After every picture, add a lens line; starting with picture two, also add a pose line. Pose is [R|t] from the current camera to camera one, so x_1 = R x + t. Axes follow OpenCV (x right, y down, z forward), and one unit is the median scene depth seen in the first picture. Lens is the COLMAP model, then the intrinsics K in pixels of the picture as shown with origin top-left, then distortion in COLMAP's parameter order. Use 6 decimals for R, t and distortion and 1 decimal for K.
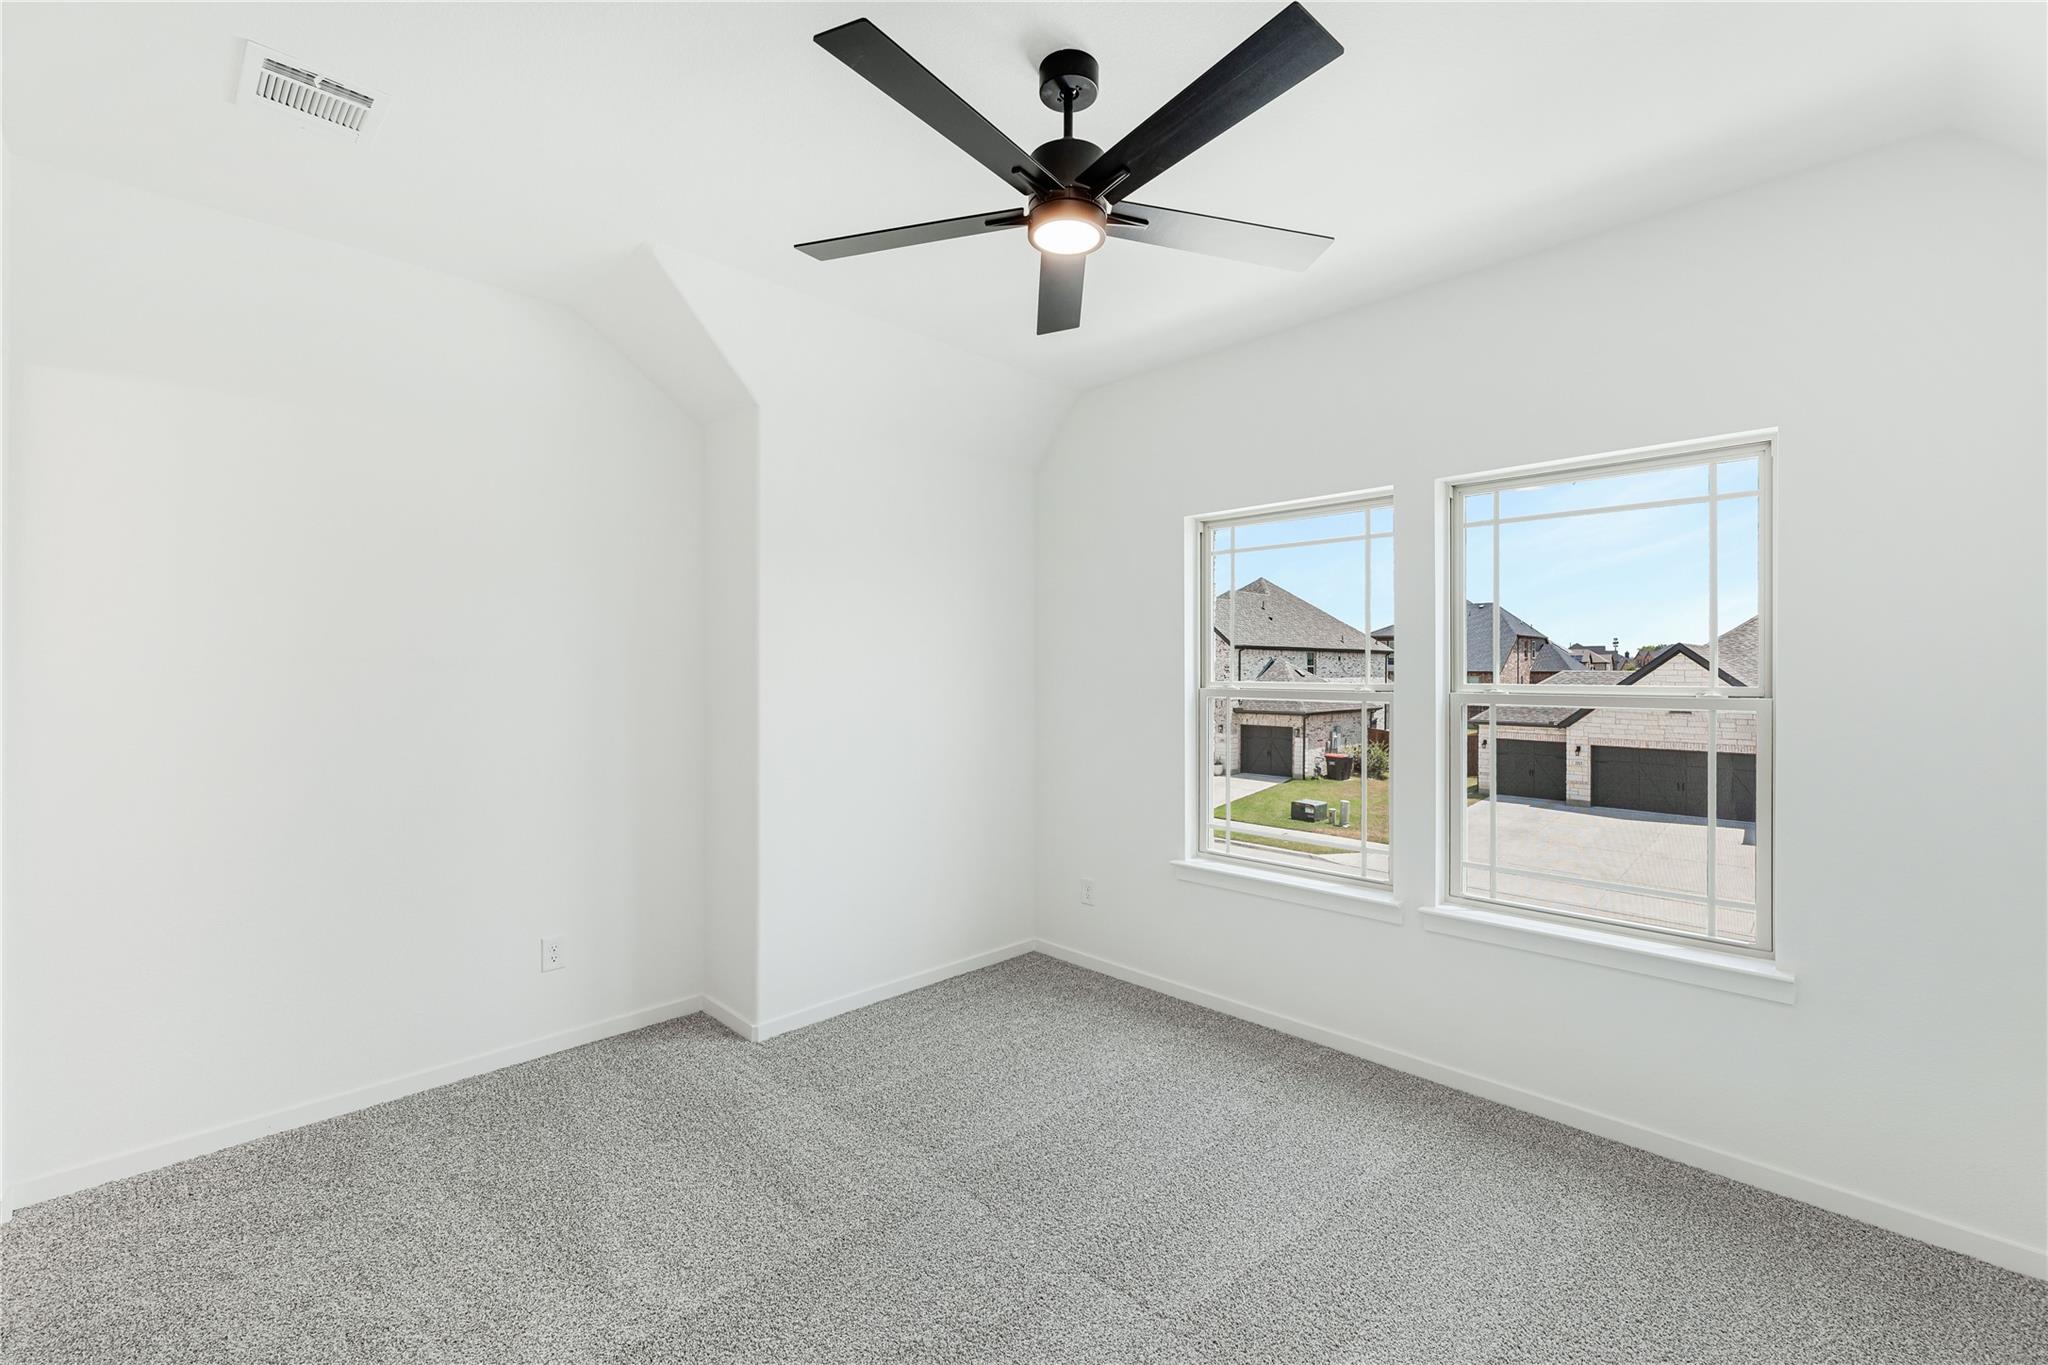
lens RADIAL K [[841.0, 0, 1024.0], [0, 841.0, 682.5], [0, 0, 1]] dist [0.001862, 0.000079]
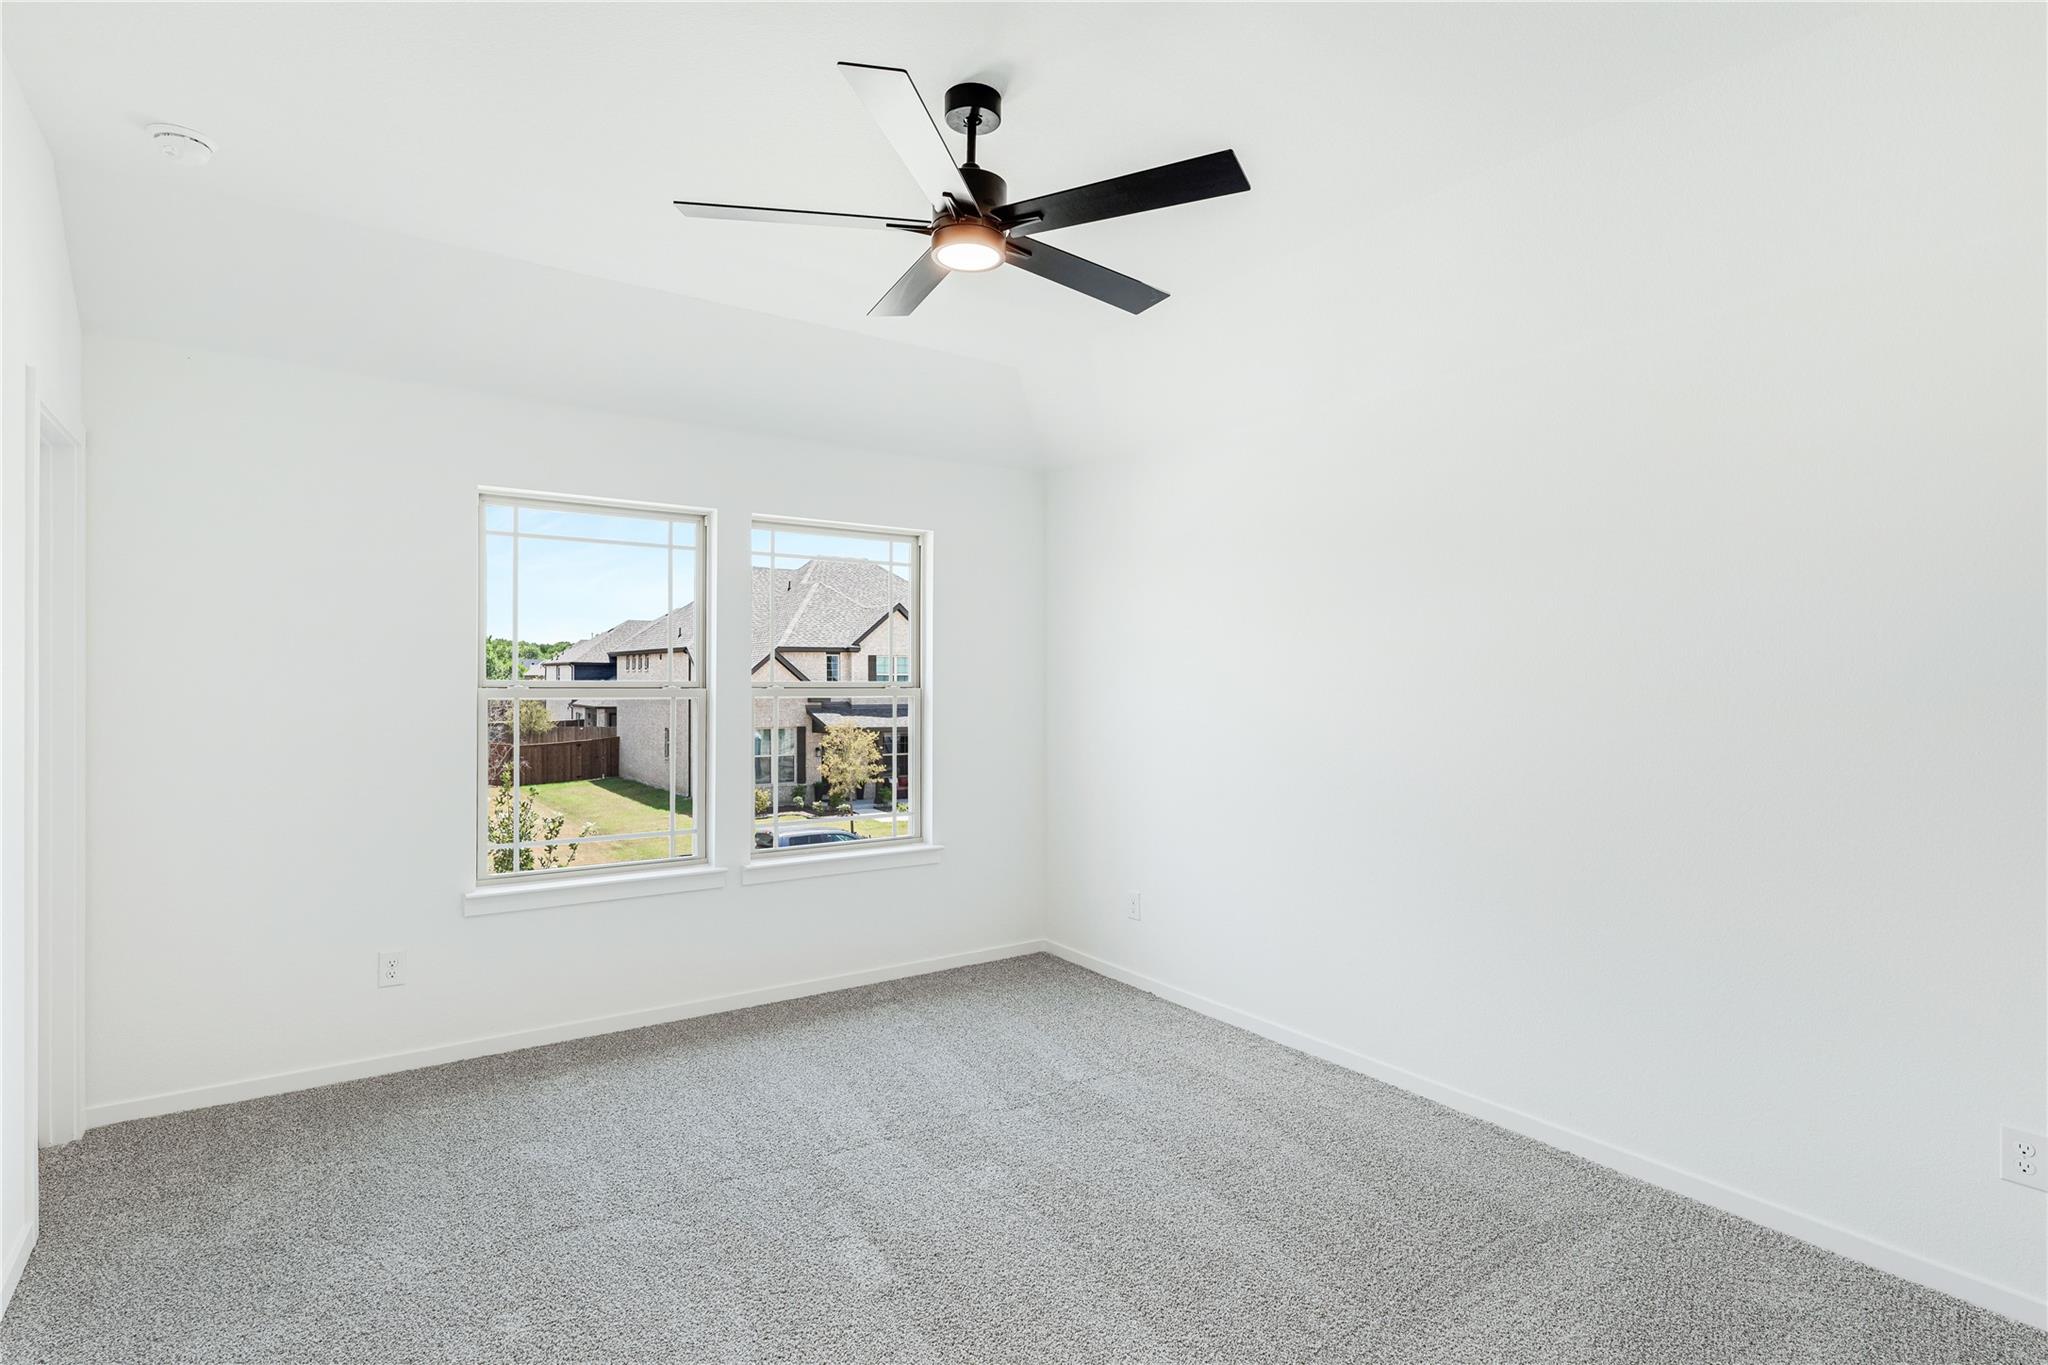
lens RADIAL K [[680.2, 0, 1024.0], [0, 680.2, 682.5], [0, 0, 1]] dist [-0.001182, -0.000028]
pose [[0.389467, -0.005925, 0.921021, -0.234444], [-0.002568, 0.999968, 0.007518, -0.002263], [-0.921037, -0.005293, 0.389439, 0.223007]]
